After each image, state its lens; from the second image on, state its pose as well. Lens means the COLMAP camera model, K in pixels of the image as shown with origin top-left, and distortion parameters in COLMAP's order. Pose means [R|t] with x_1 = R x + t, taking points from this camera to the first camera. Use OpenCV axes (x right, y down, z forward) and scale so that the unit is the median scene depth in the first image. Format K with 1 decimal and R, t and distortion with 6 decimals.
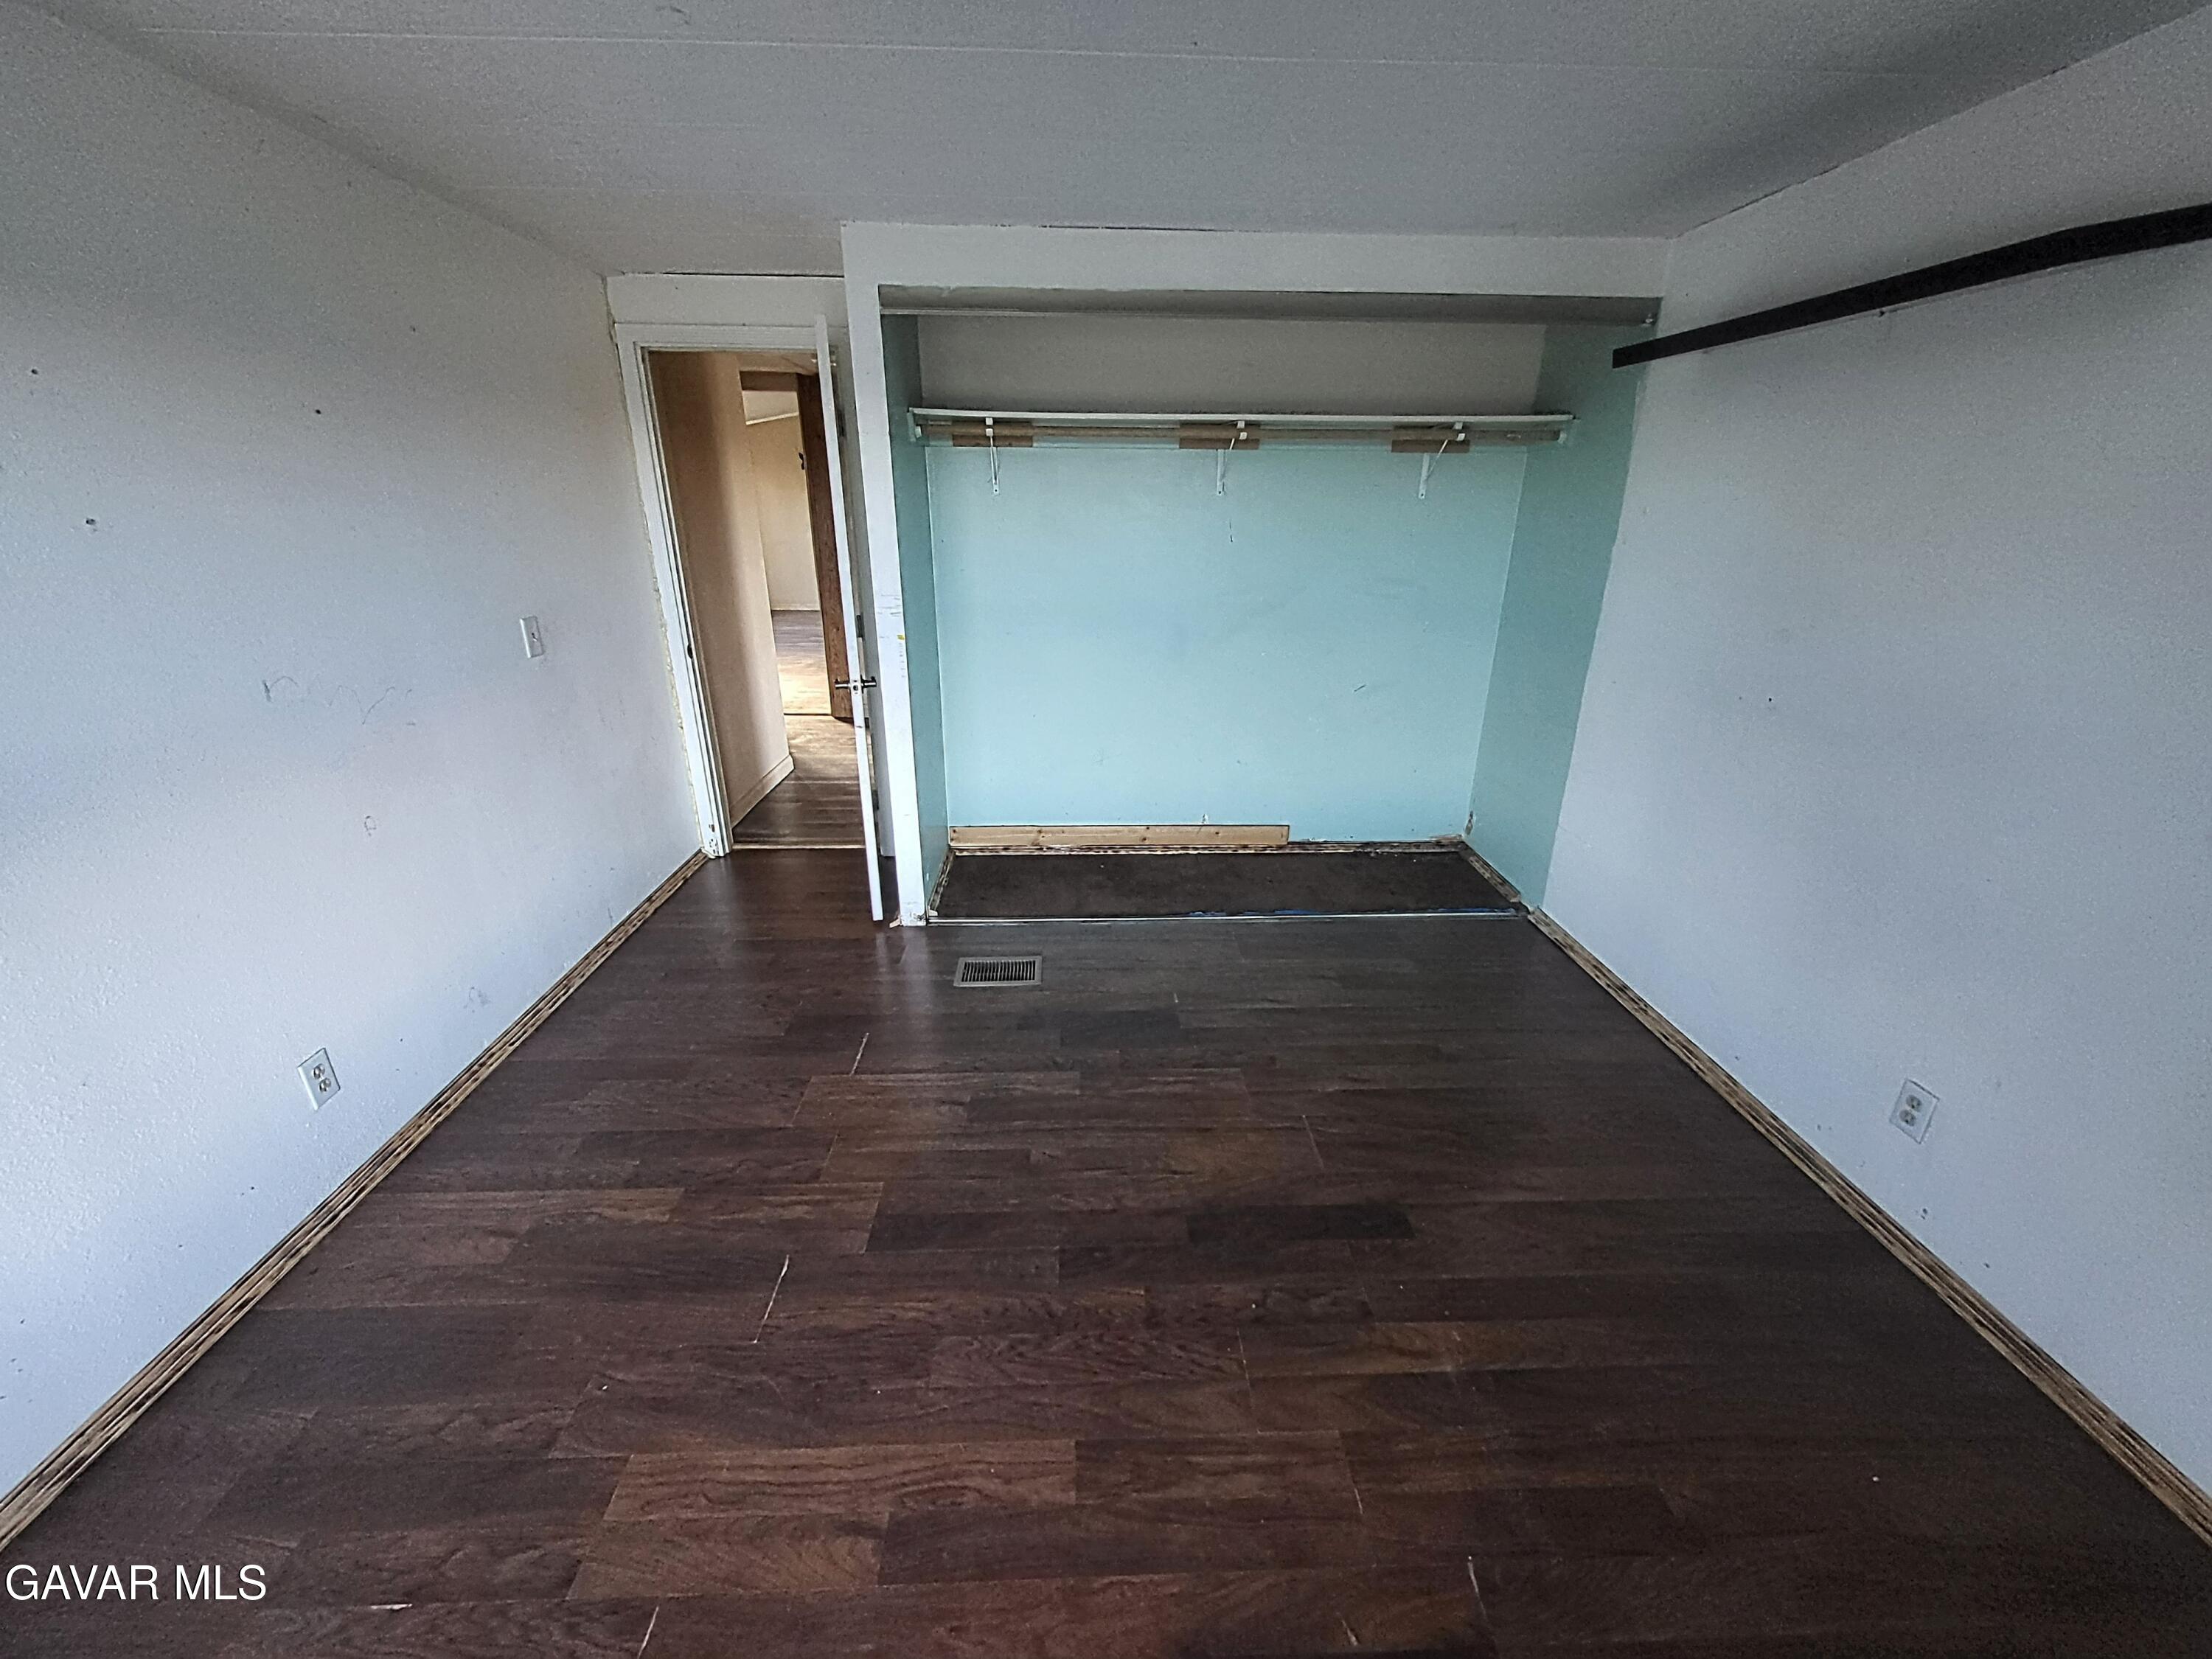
lens RADIAL K [[857.9, 0, 1112.8], [0, 857.9, 820.2], [0, 0, 1]] dist [-0.000315, -0.000463]
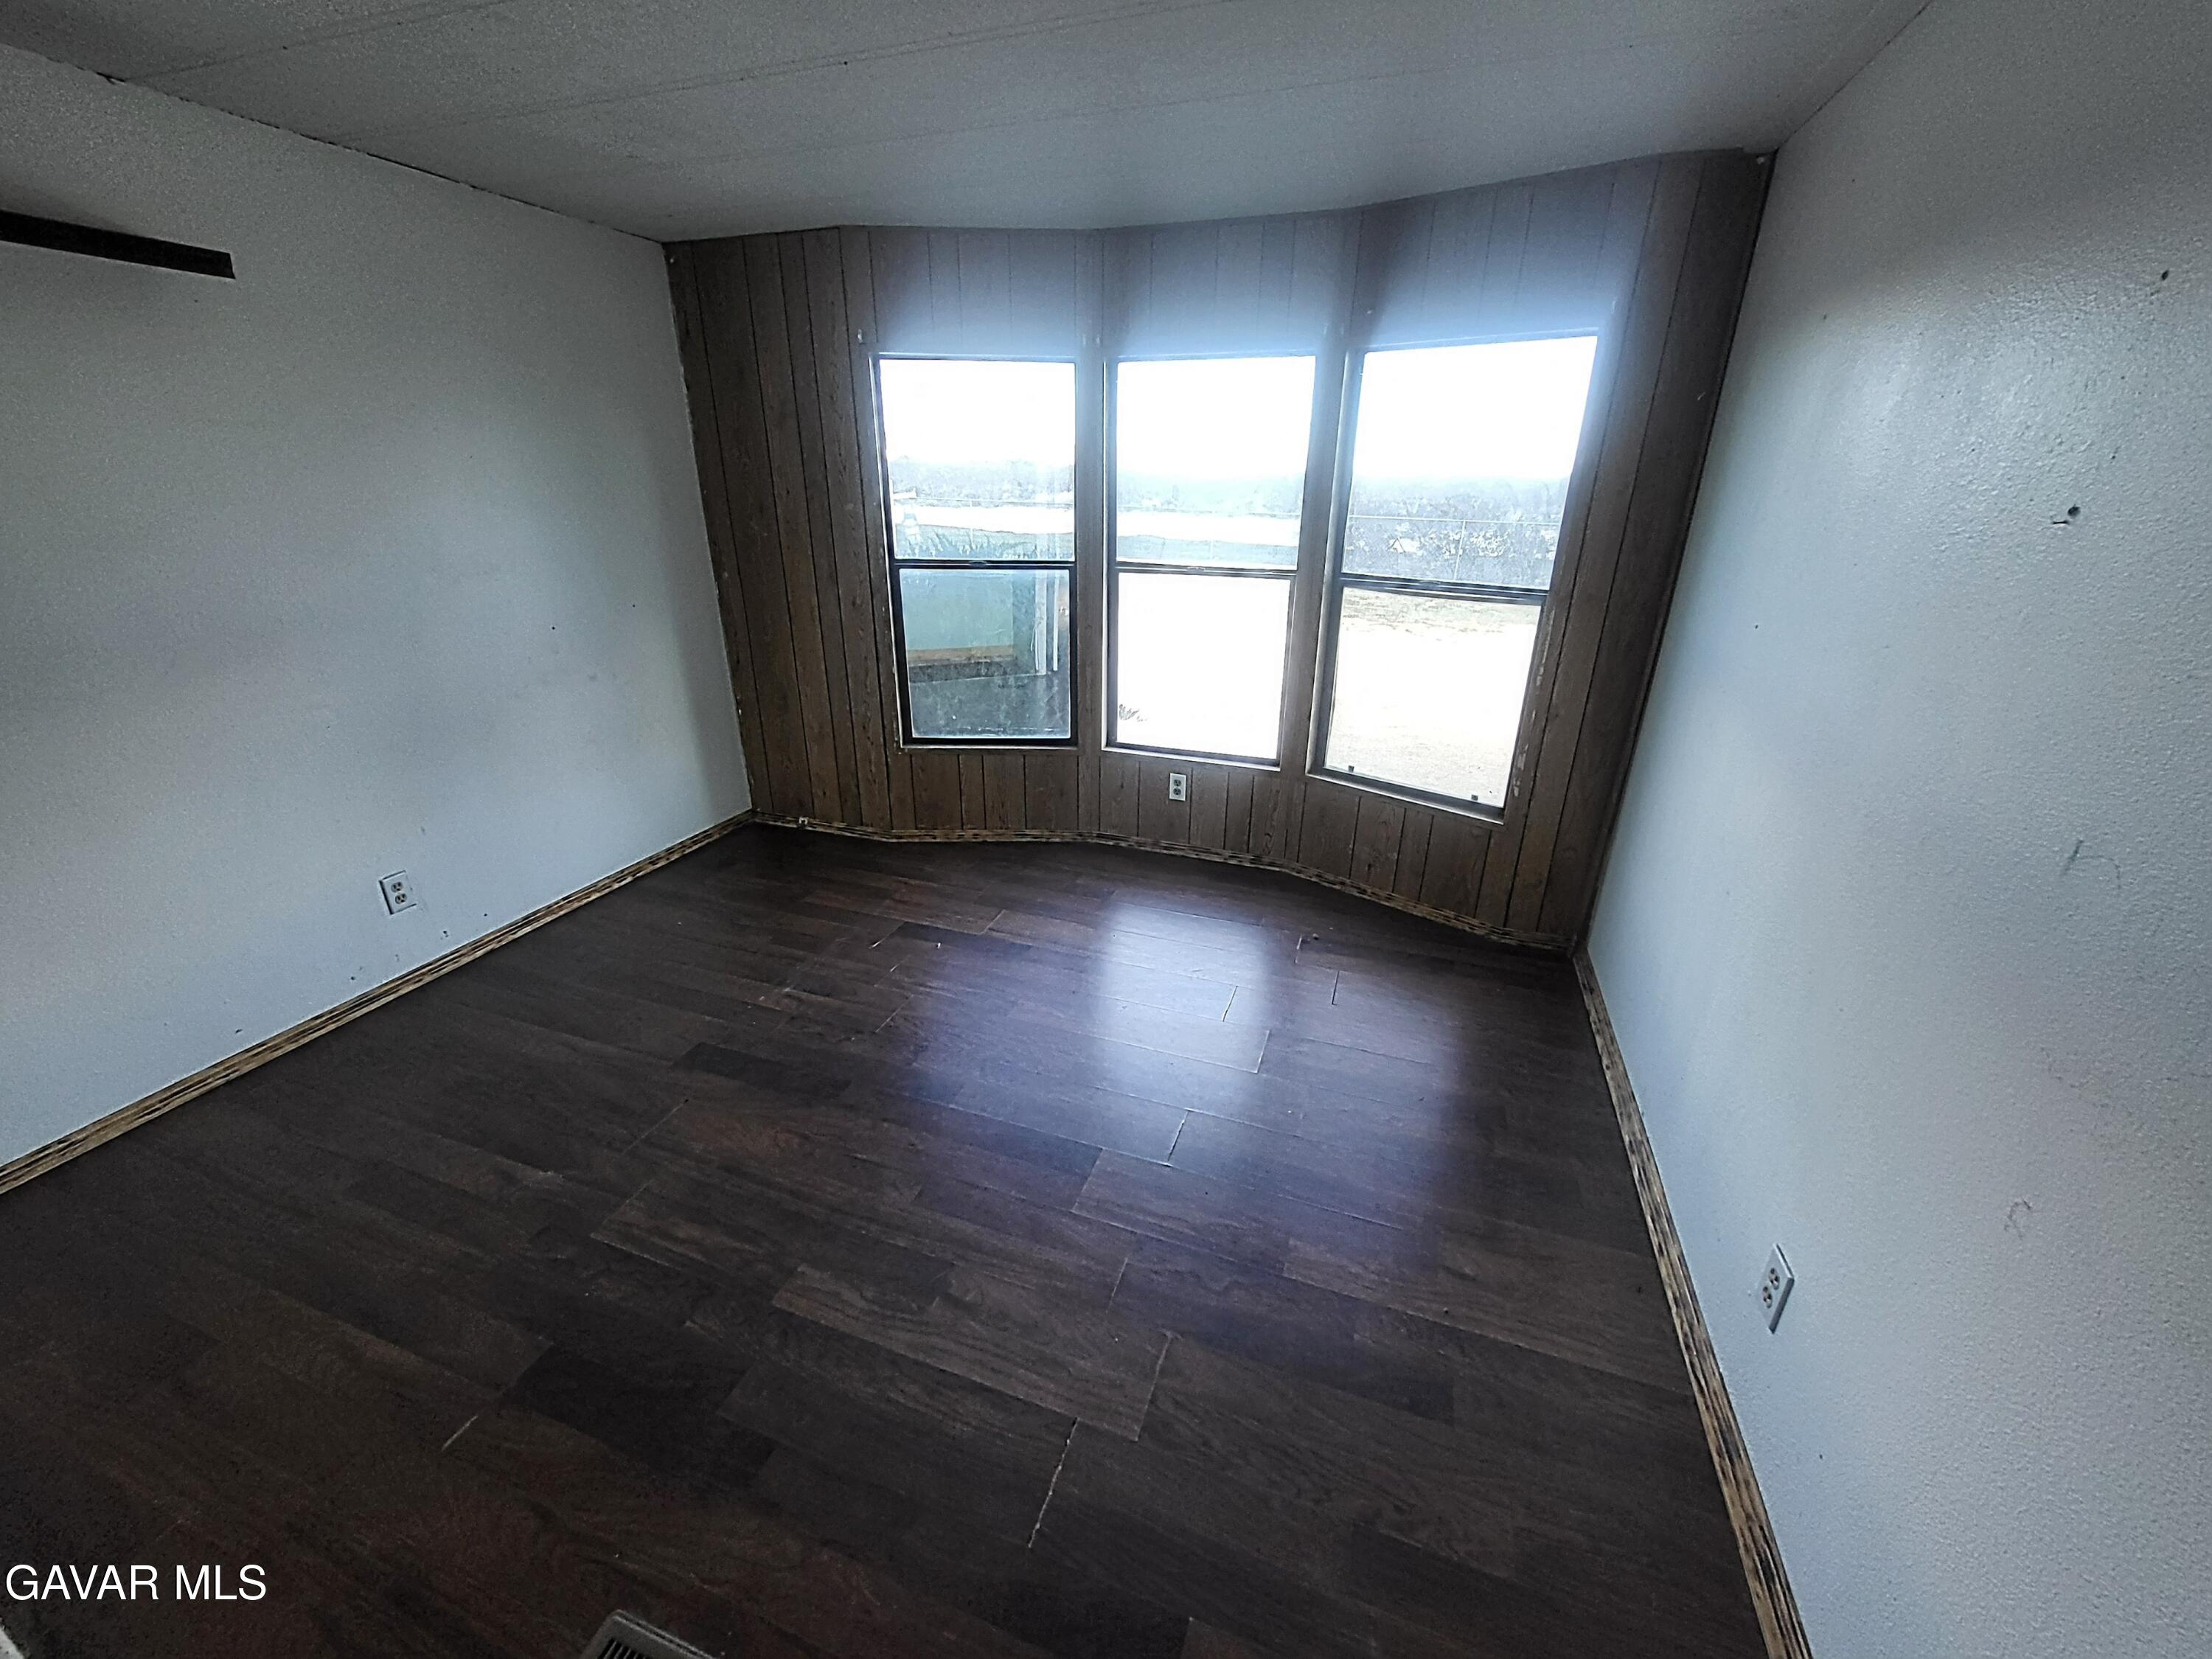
lens RADIAL K [[857.9, 0, 1112.8], [0, 857.9, 820.2], [0, 0, 1]] dist [-0.000315, -0.000463]
pose [[-0.929633, -0.154588, 0.334492, -0.562211], [0.110621, 0.748796, 0.653504, -0.499318], [-0.351490, 0.644521, -0.679005, 1.363088]]
